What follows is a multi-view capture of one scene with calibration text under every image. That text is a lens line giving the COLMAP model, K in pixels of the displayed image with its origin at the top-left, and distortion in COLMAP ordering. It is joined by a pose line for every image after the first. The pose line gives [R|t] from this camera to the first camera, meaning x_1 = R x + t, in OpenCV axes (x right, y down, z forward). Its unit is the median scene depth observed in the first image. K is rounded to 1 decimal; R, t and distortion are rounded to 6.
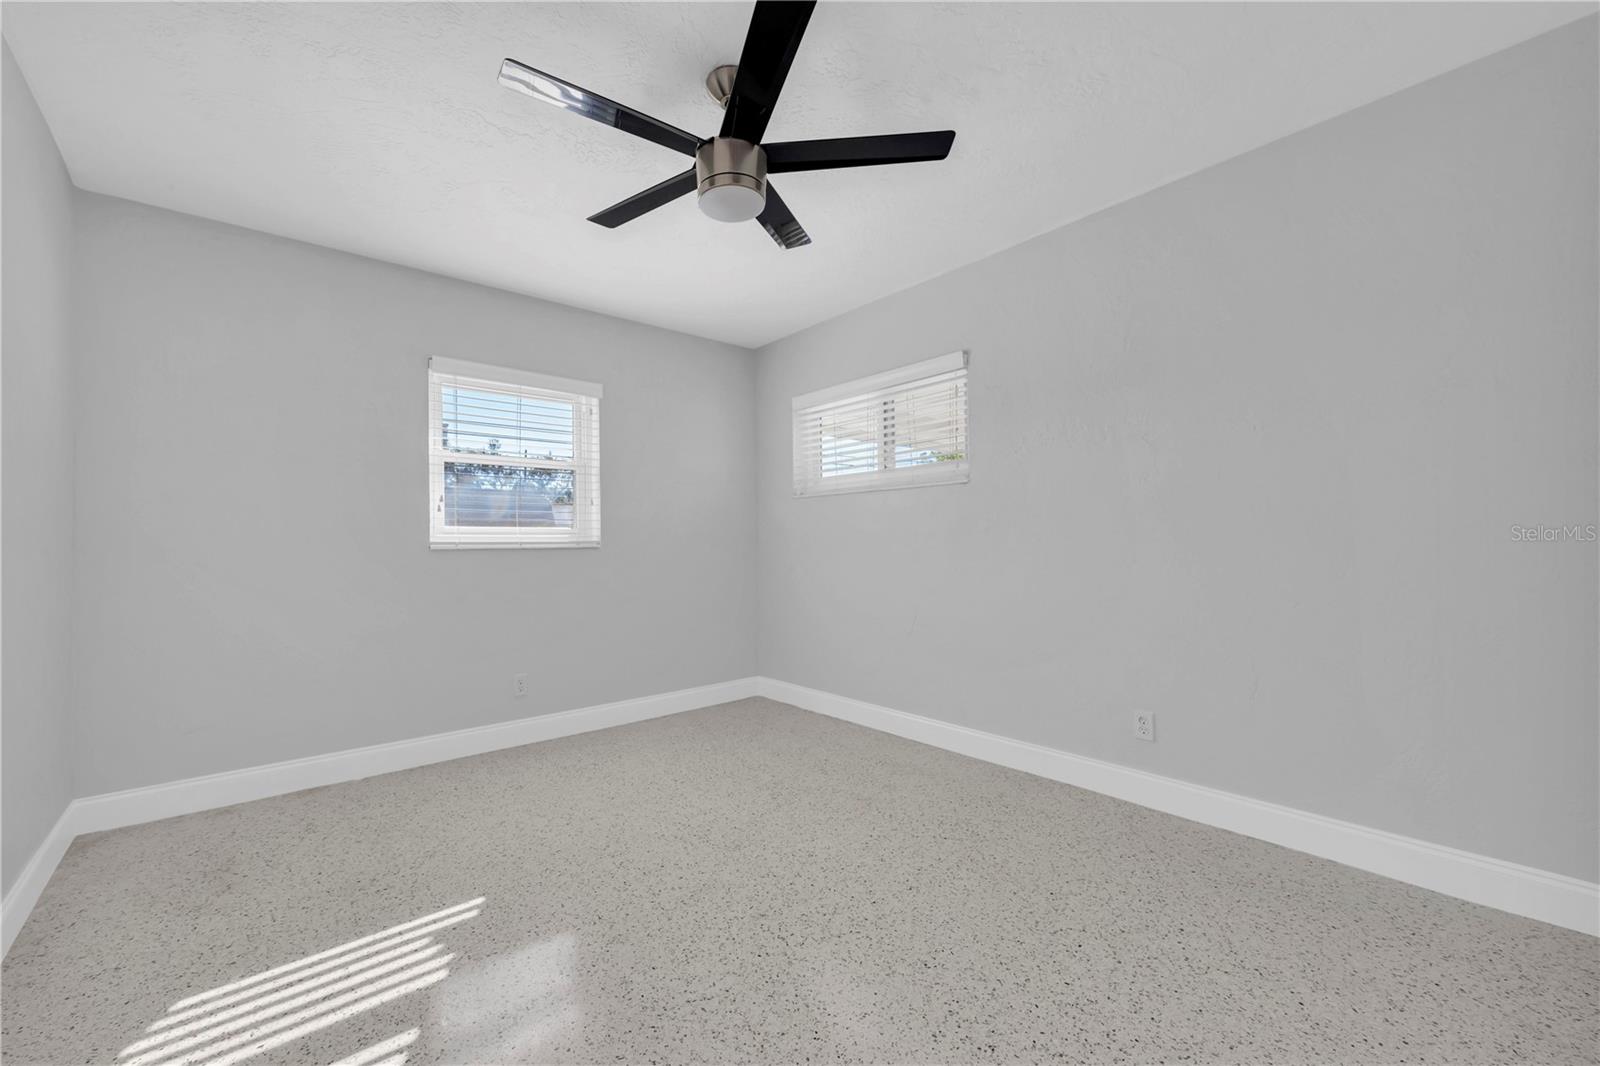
lens RADIAL K [[632.1, 0, 800.0], [0, 632.1, 533.0], [0, 0, 1]] dist [0.007912, -0.000705]
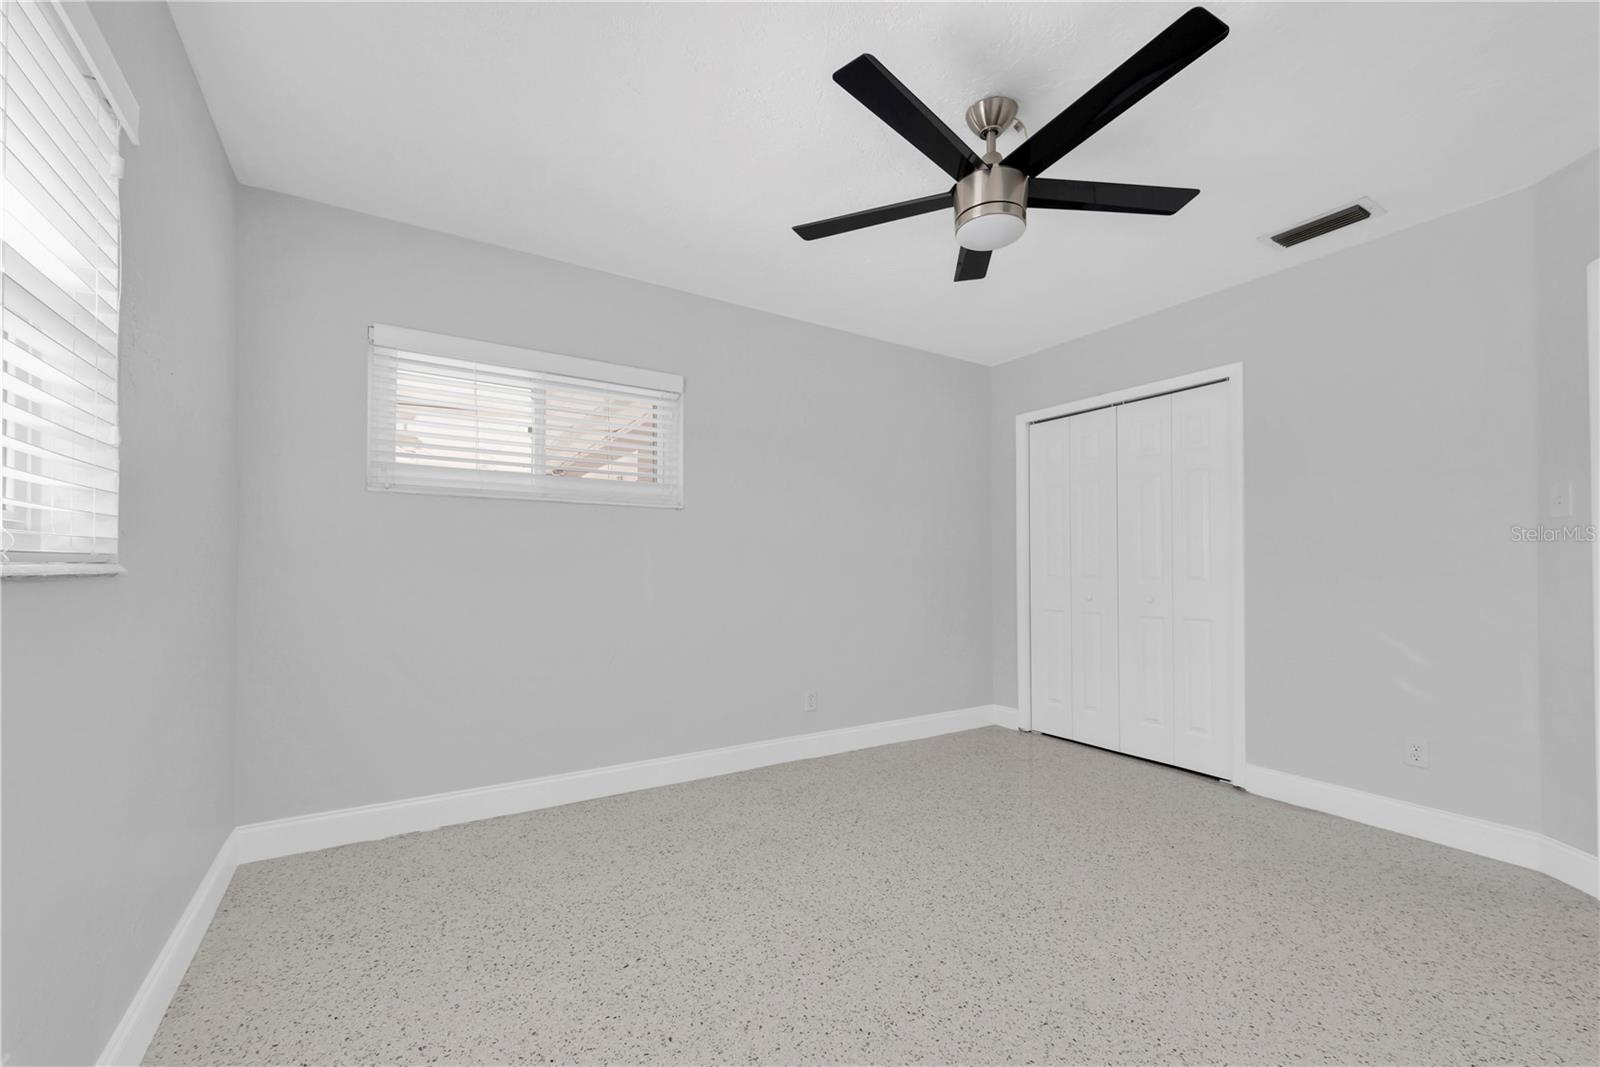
lens RADIAL K [[593.8, 0, 799.2], [0, 593.8, 564.3], [0, 0, 1]] dist [0.001984, -0.000050]
pose [[0.188225, 0.017459, 0.981971, -0.721585], [-0.021367, 0.999678, -0.013679, 0.018601], [-0.981893, -0.018407, 0.188538, 0.745280]]
